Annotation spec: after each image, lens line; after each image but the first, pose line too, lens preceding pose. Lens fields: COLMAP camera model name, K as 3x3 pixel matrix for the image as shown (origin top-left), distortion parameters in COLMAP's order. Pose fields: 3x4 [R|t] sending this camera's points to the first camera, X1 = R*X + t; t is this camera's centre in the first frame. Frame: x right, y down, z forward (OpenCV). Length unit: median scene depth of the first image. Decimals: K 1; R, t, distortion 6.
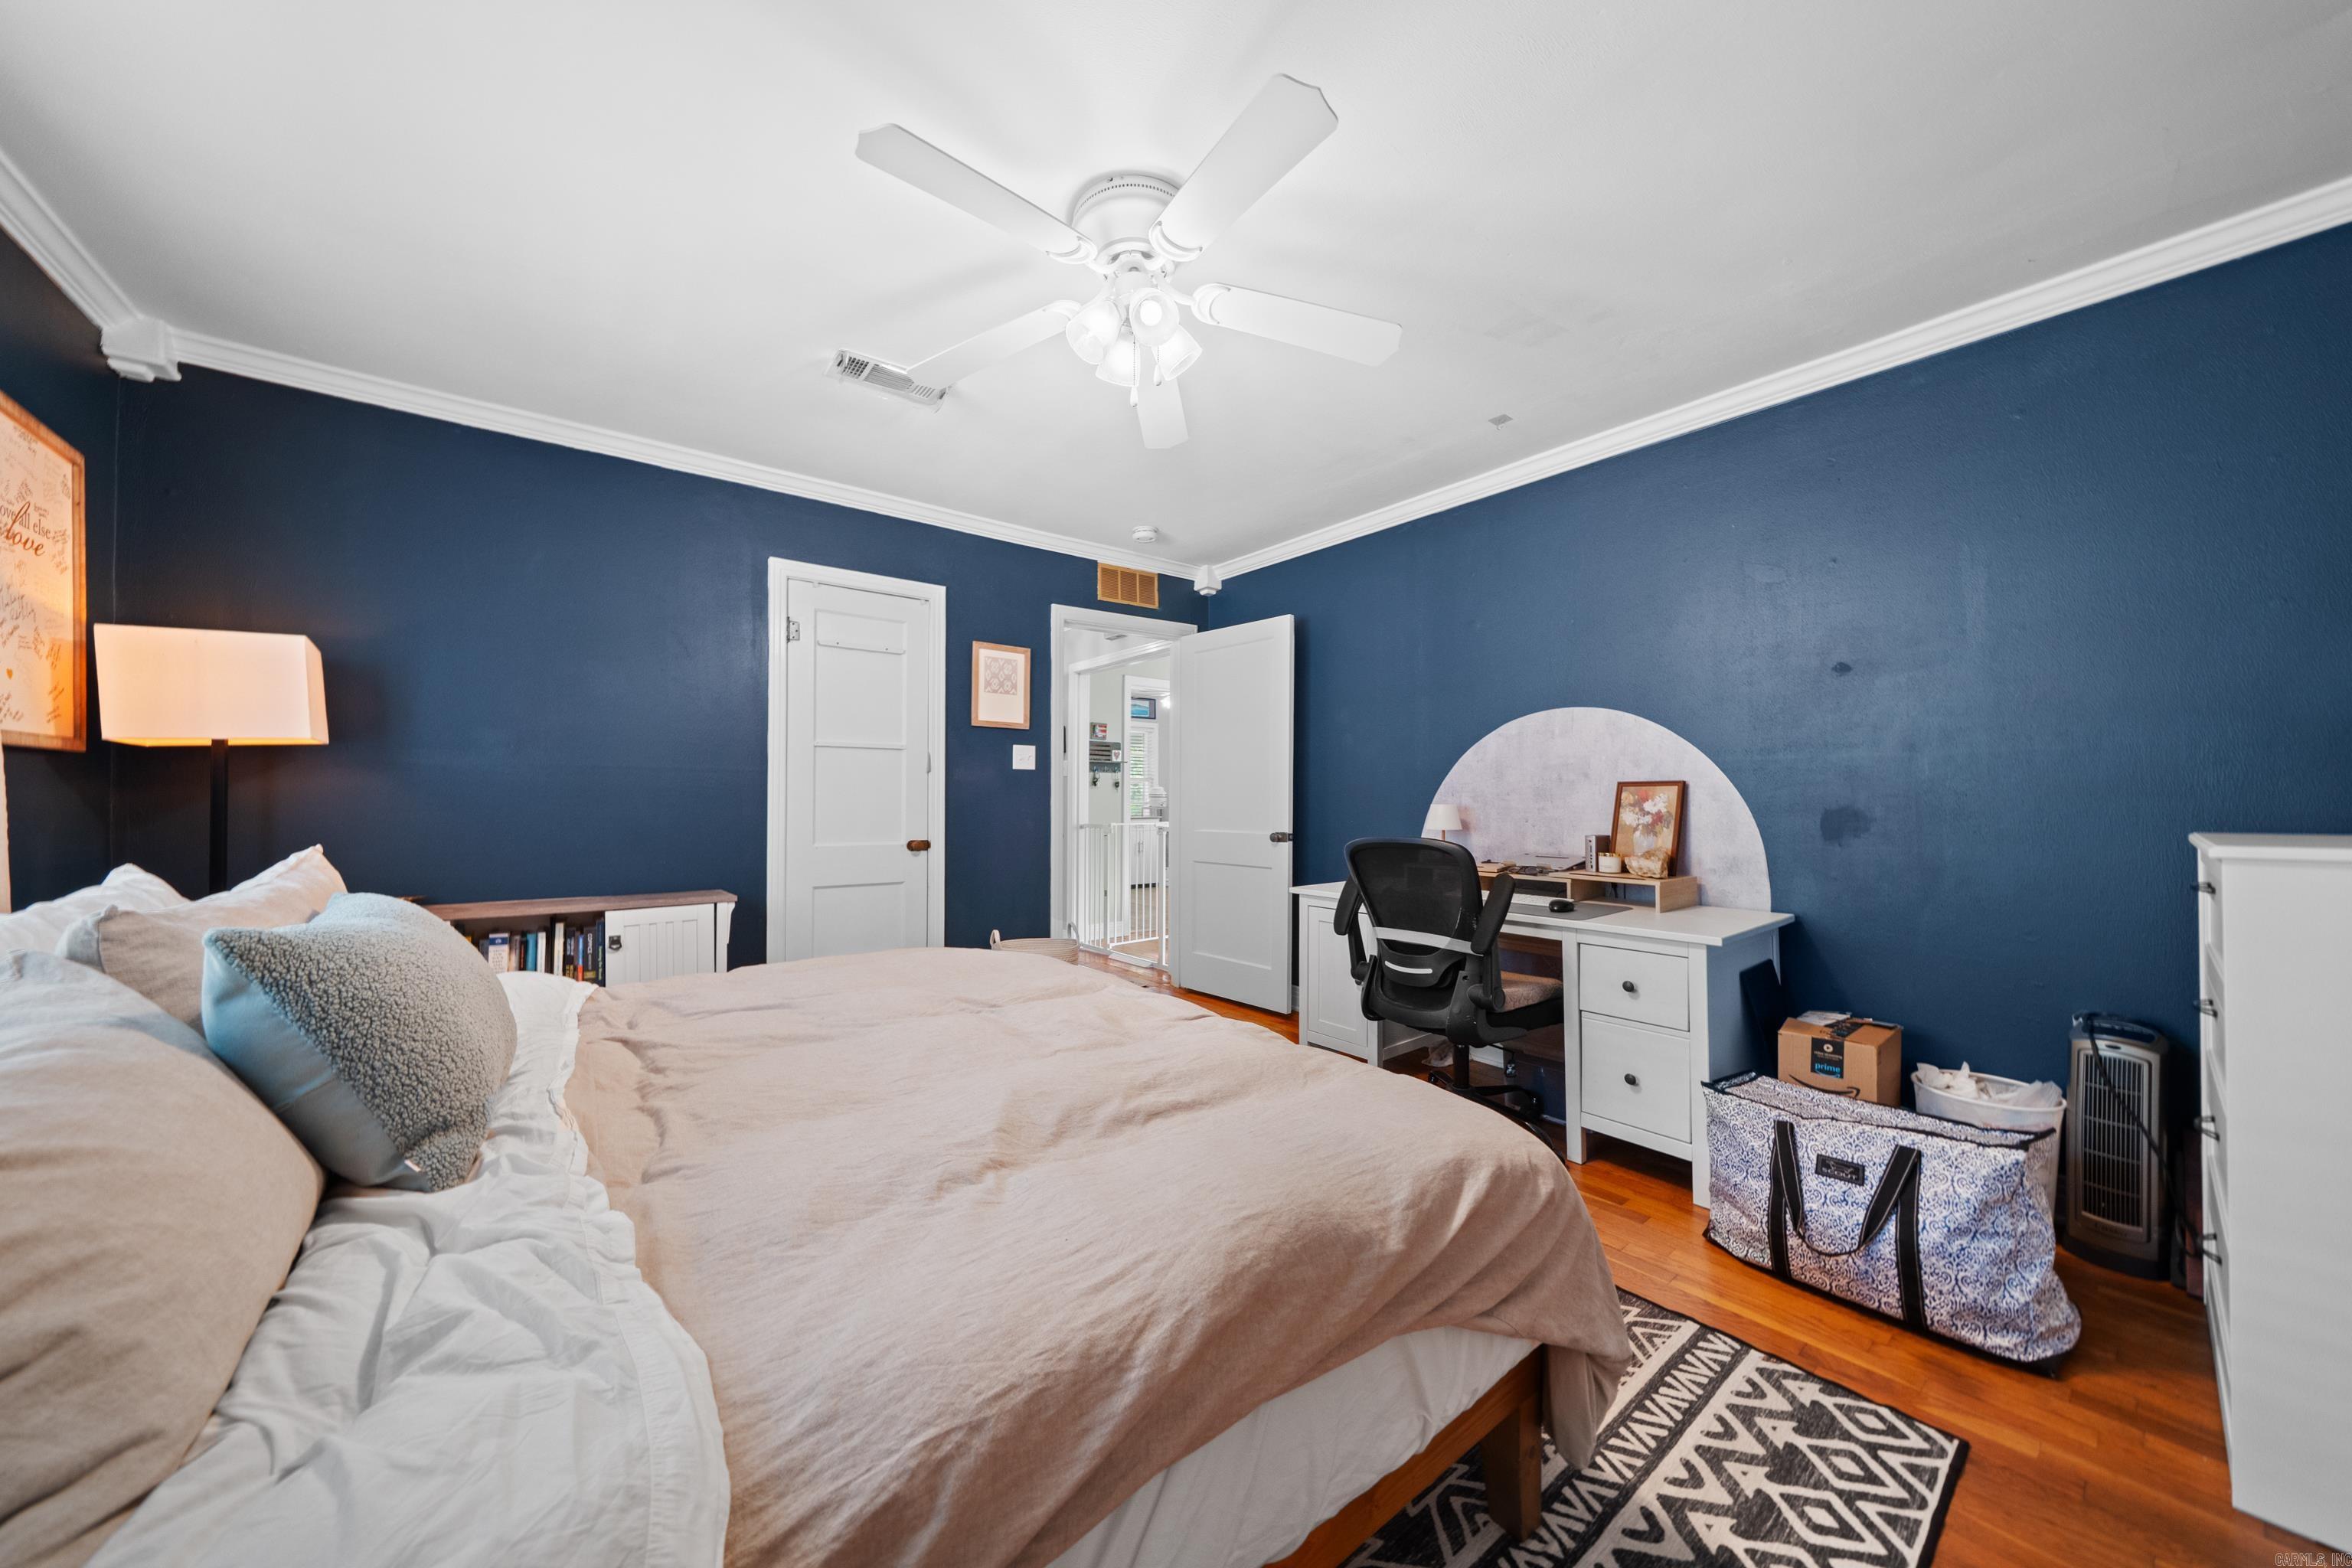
lens RADIAL K [[798.6, 0, 1160.9], [0, 798.6, 801.5], [0, 0, 1]] dist [-0.009357, 0.000113]
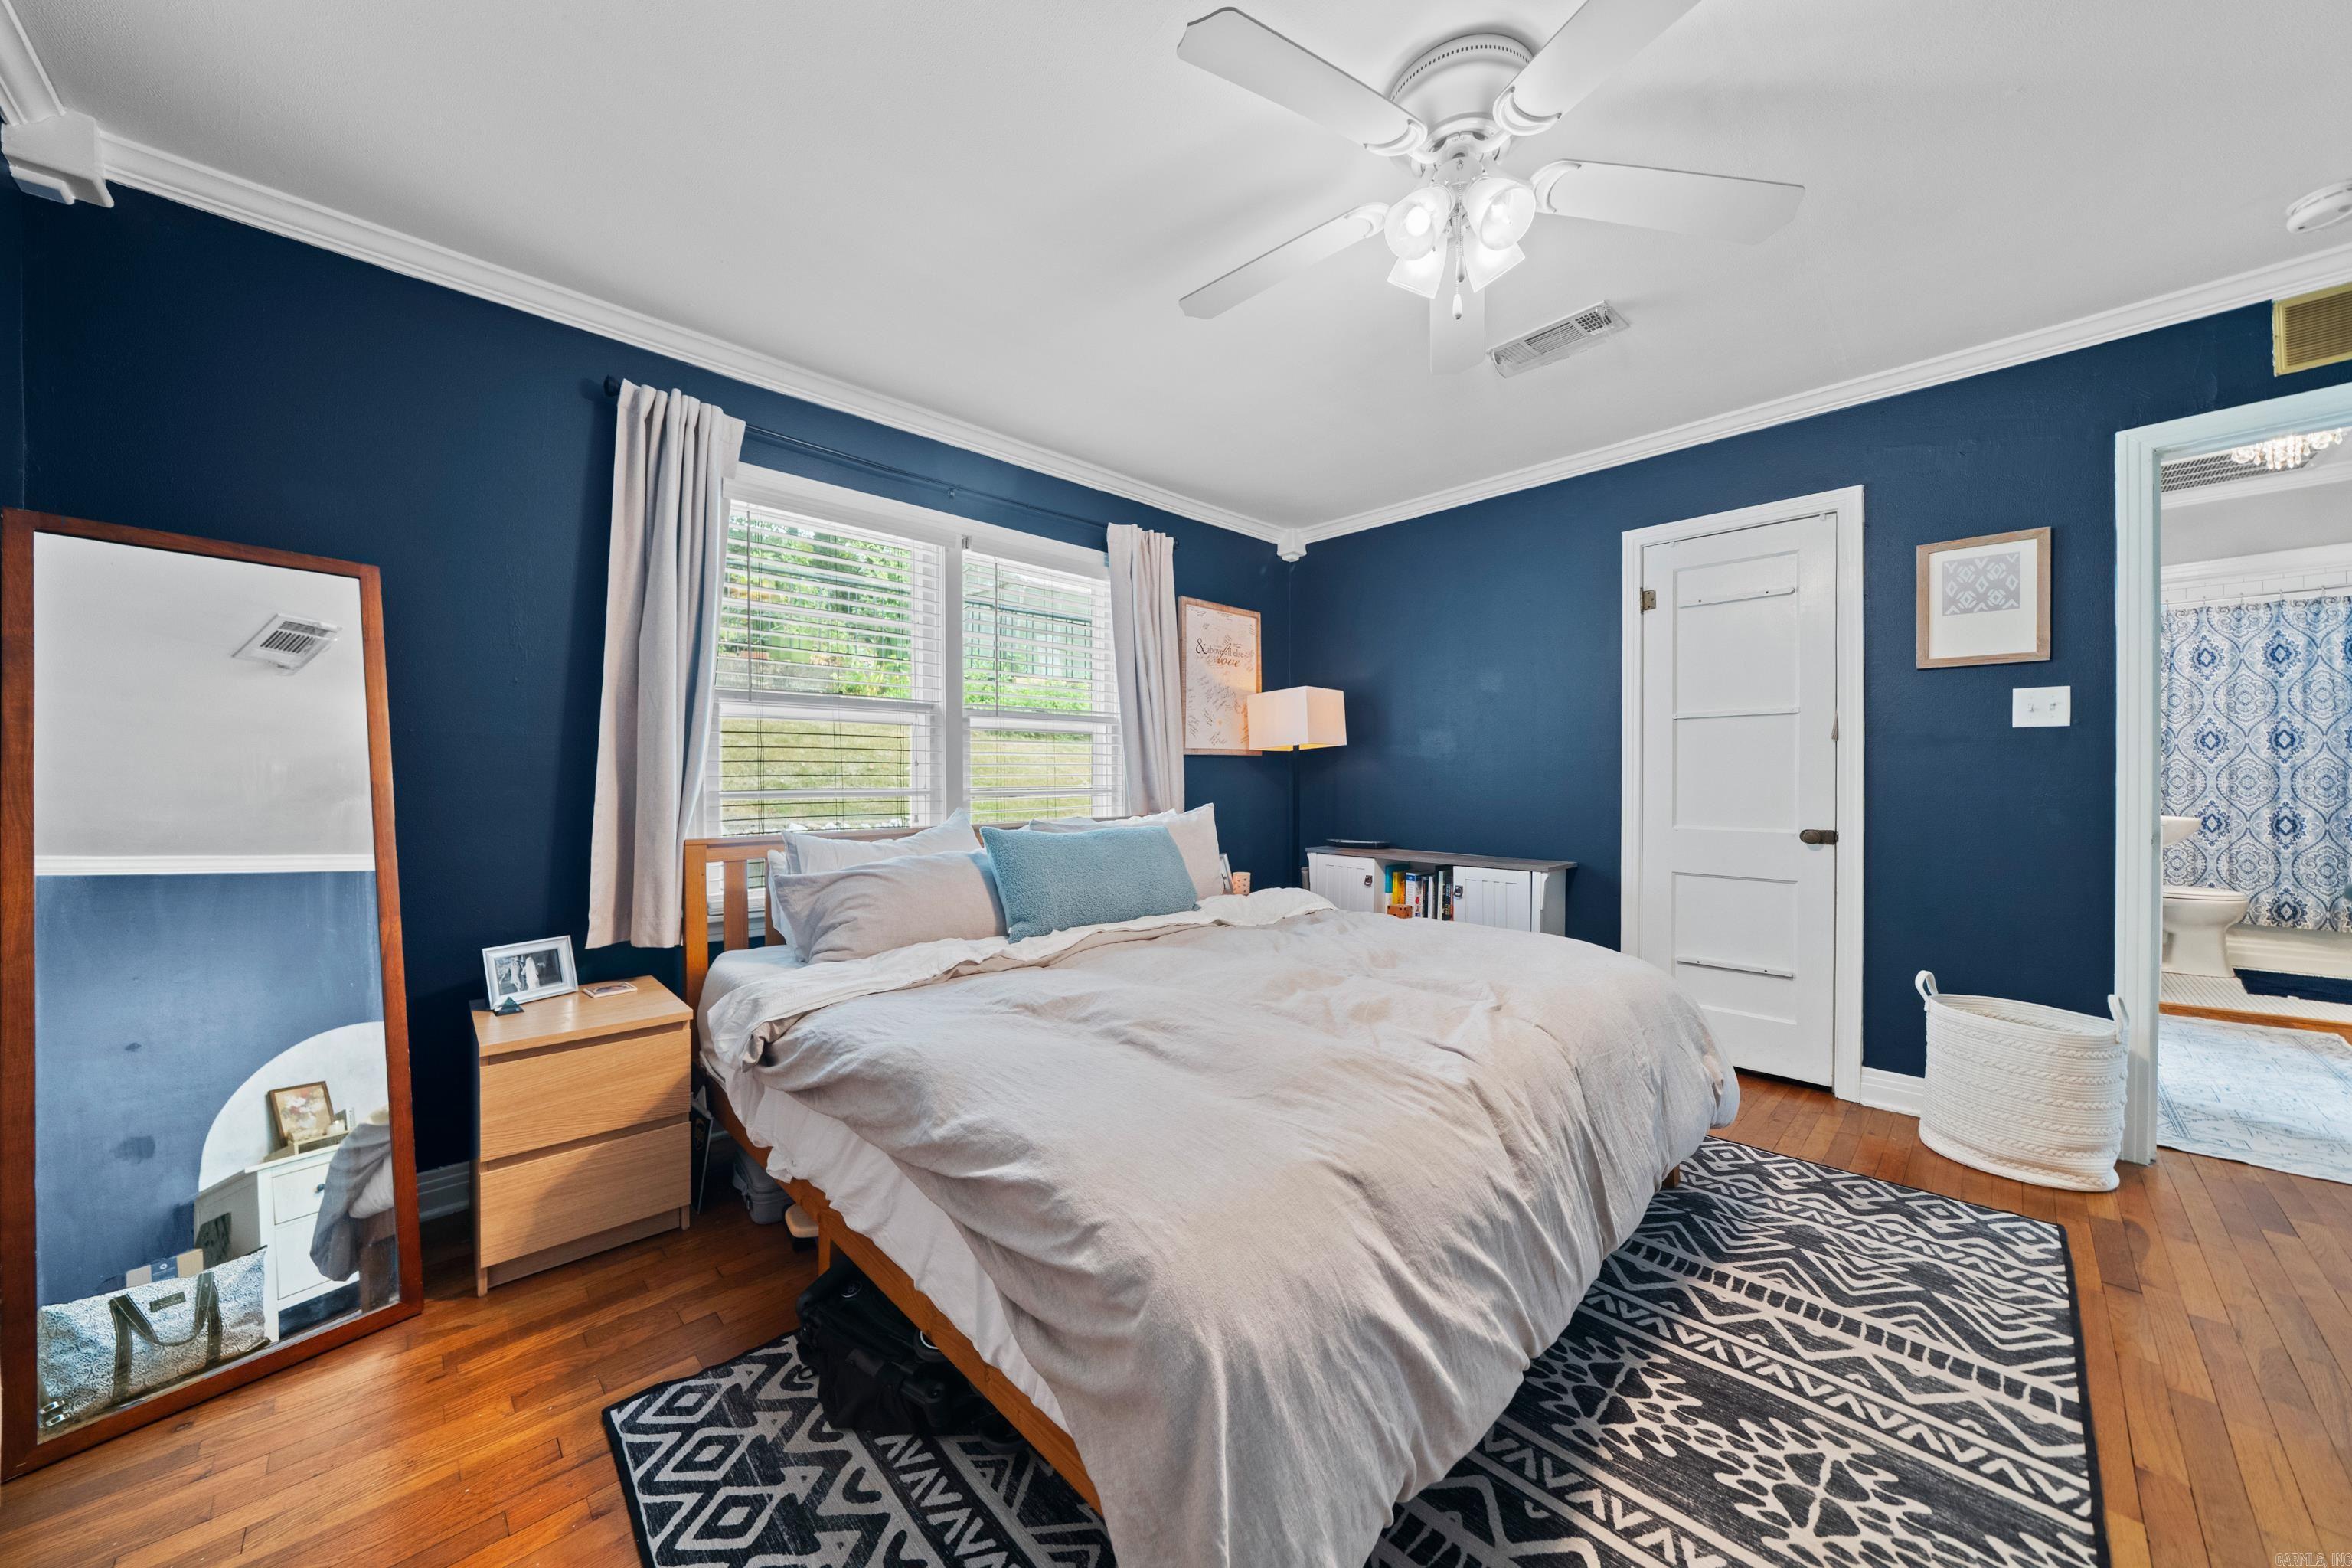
lens RADIAL K [[798.6, 0, 1169.5], [0, 798.6, 778.4], [0, 0, 1]] dist [-0.009357, 0.000113]
pose [[0.116525, -0.000068, -0.993188, 0.520122], [0.004017, 0.999992, 0.000403, -0.004884], [0.993180, -0.004037, 0.116524, 0.393651]]
